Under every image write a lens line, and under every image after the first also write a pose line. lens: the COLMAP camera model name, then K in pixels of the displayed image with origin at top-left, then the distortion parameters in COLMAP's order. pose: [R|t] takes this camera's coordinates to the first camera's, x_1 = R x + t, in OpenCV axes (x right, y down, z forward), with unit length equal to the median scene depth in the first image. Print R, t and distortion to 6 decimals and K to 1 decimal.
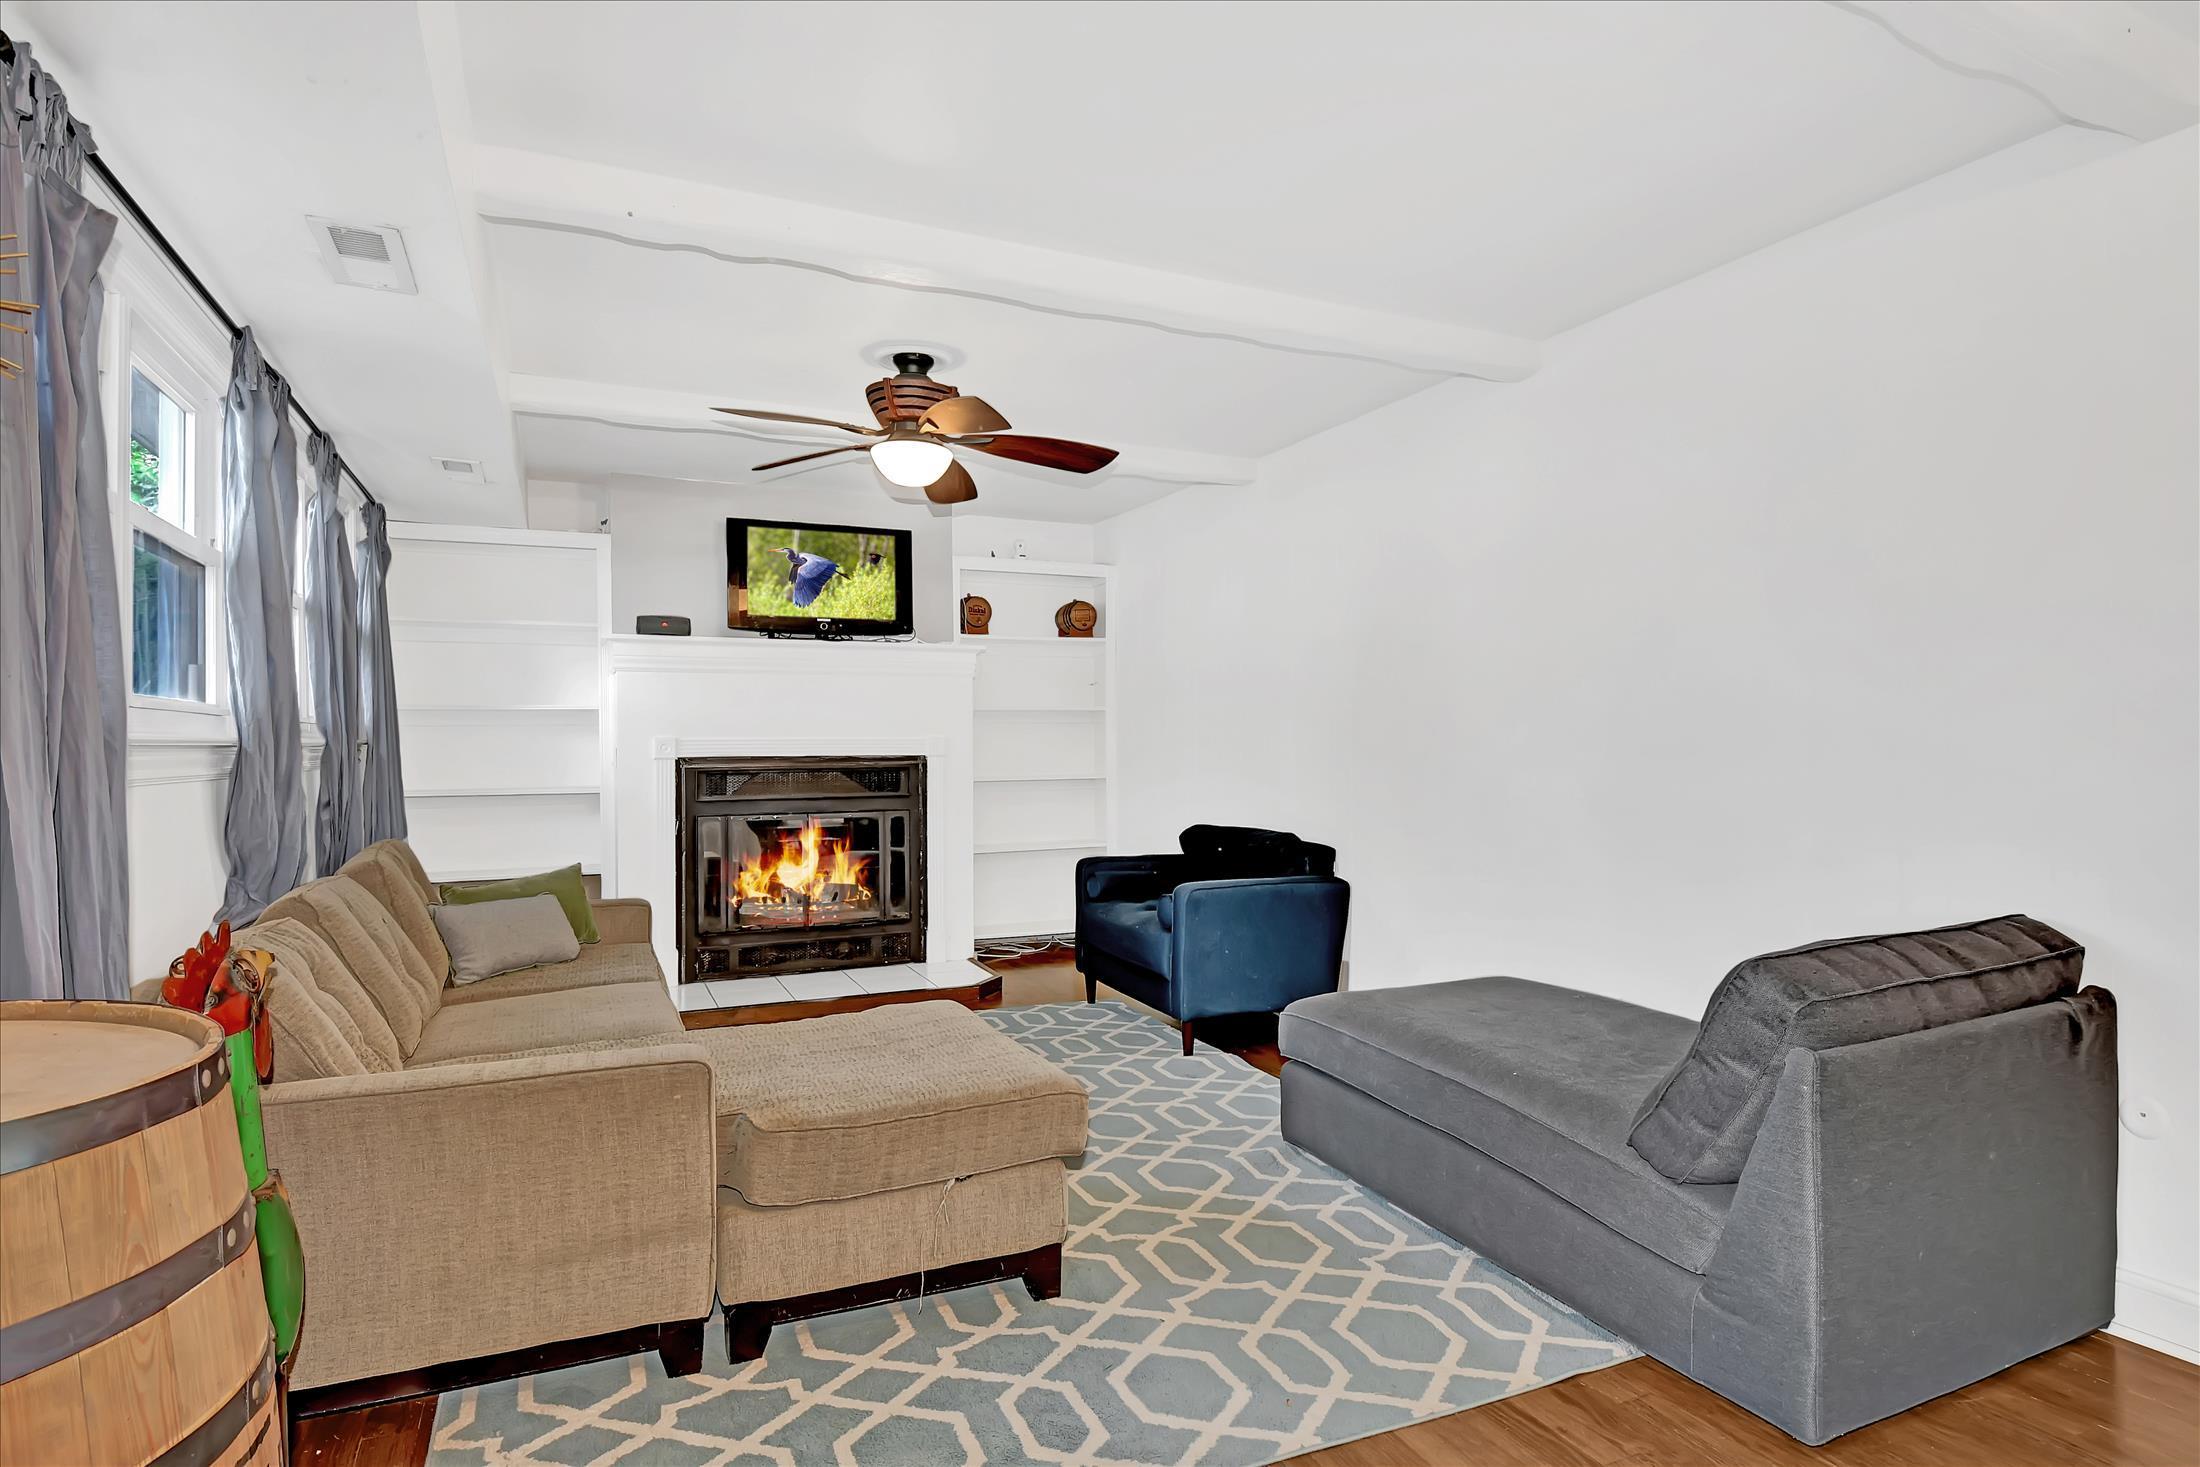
lens RADIAL K [[1146.1, 0, 1100.0], [0, 1146.1, 733.5], [0, 0, 1]] dist [0.050706, -0.065098]
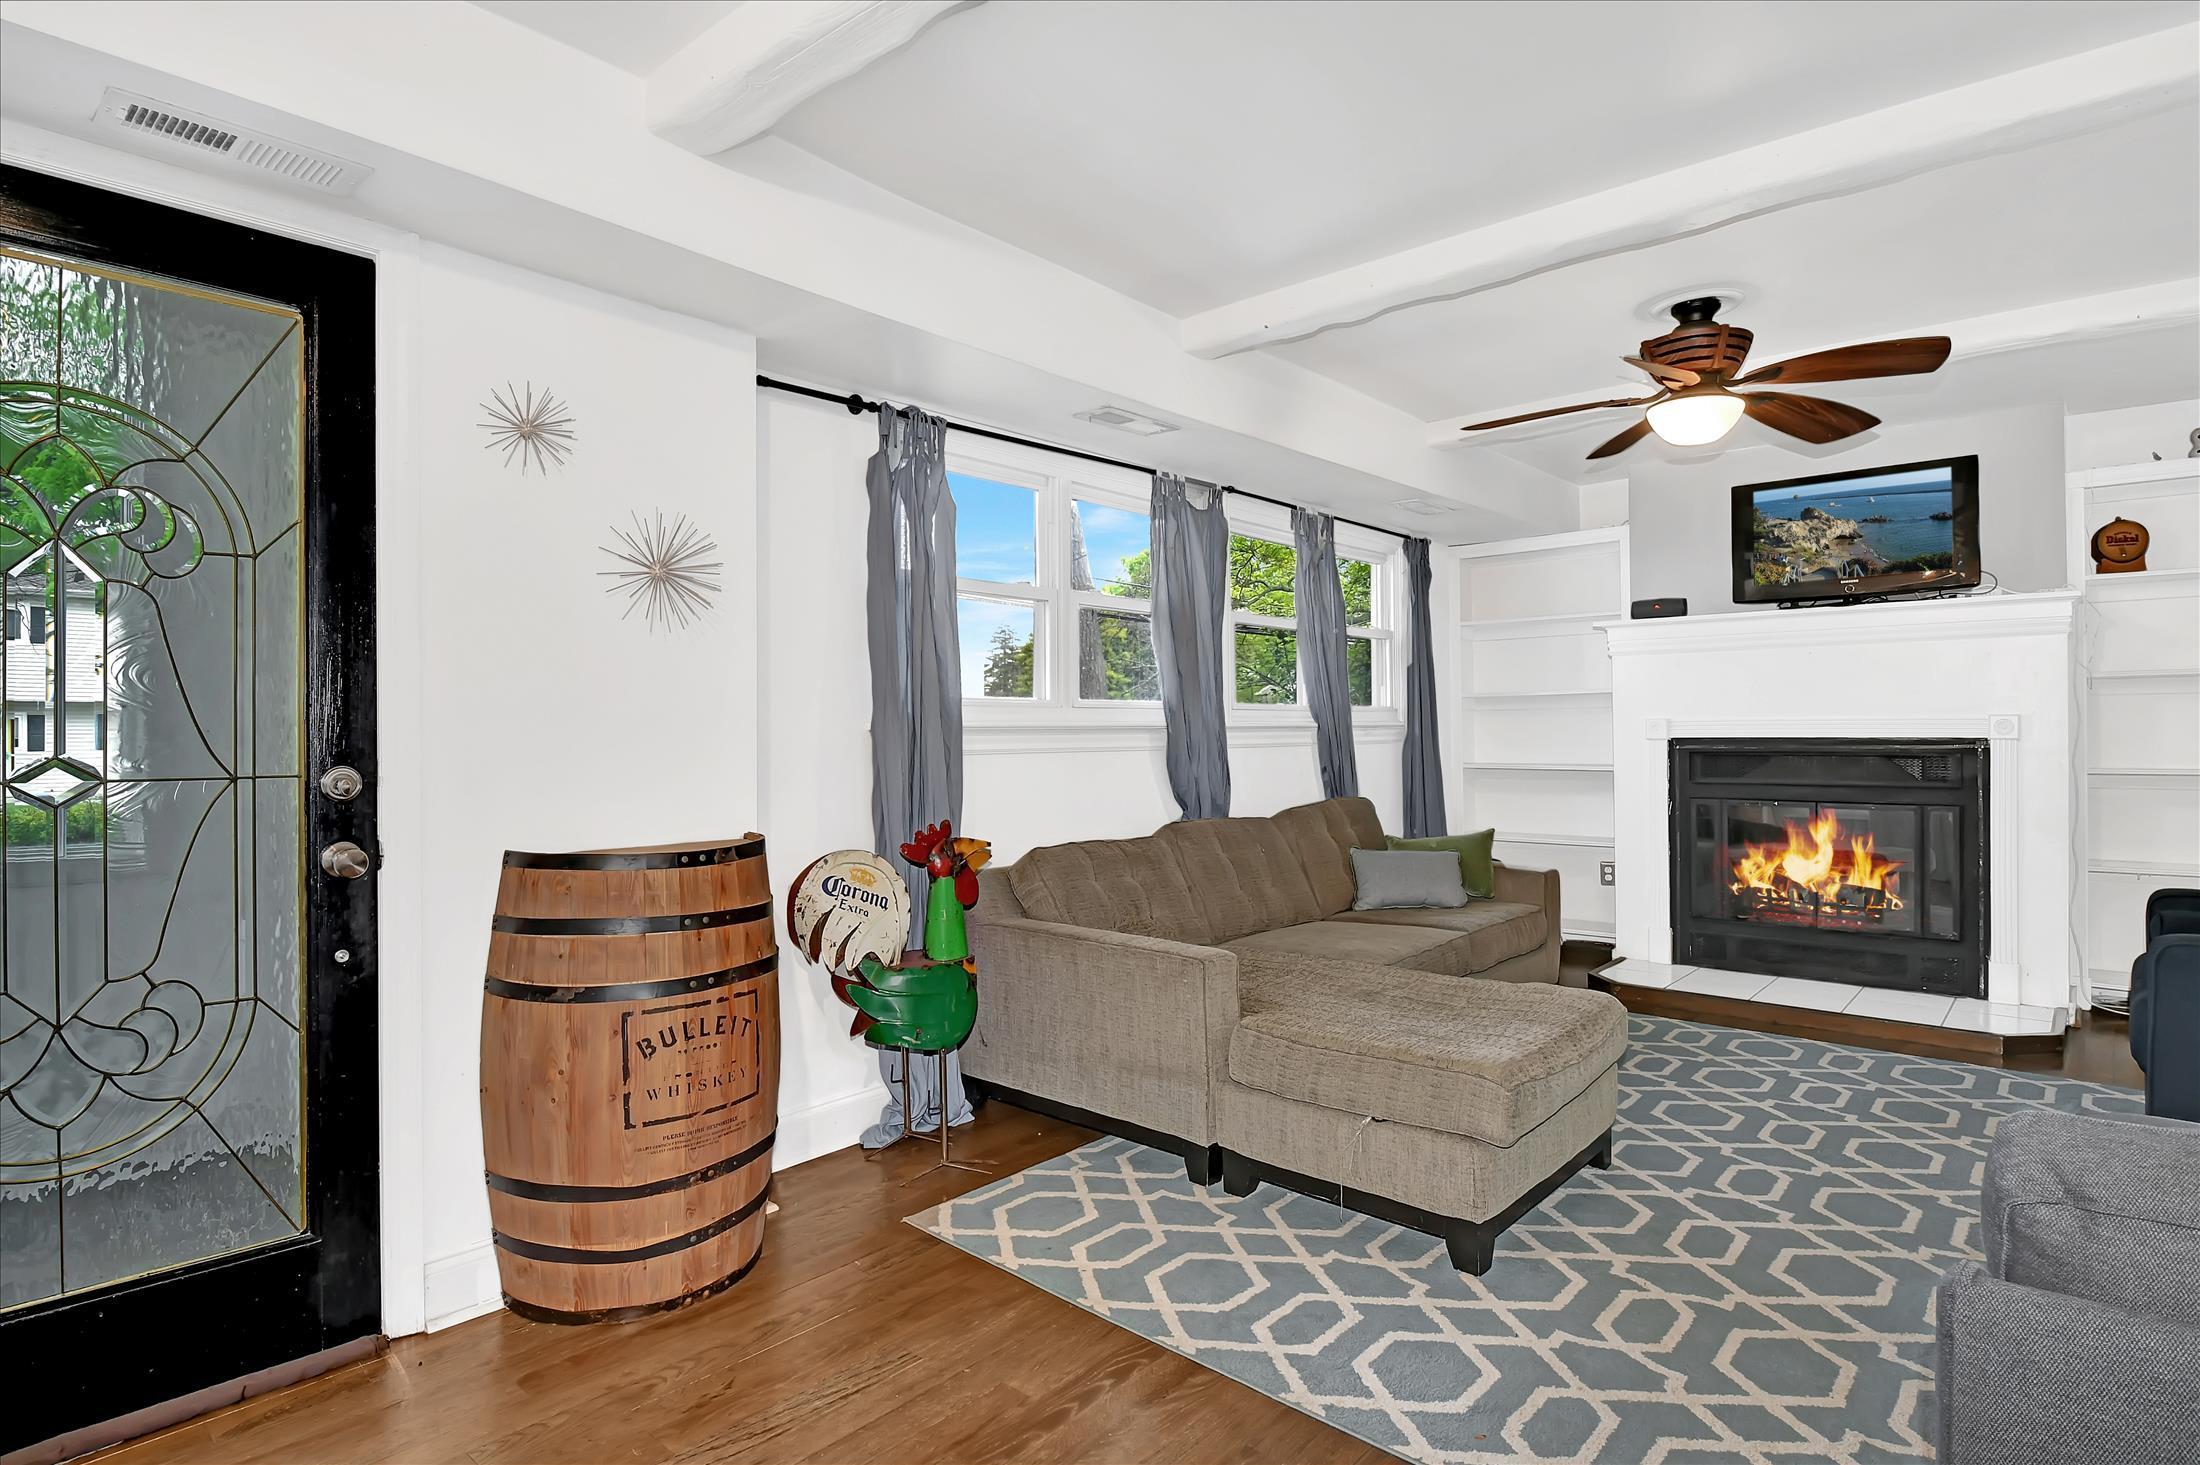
lens RADIAL K [[1136.9, 0, 1106.2], [0, 1136.9, 732.0], [0, 0, 1]] dist [0.013978, -0.024871]
pose [[0.416056, 0.005111, -0.909325, 0.423908], [0.011505, 0.999875, 0.010884, -0.001299], [0.909266, -0.014991, 0.415945, 0.173534]]
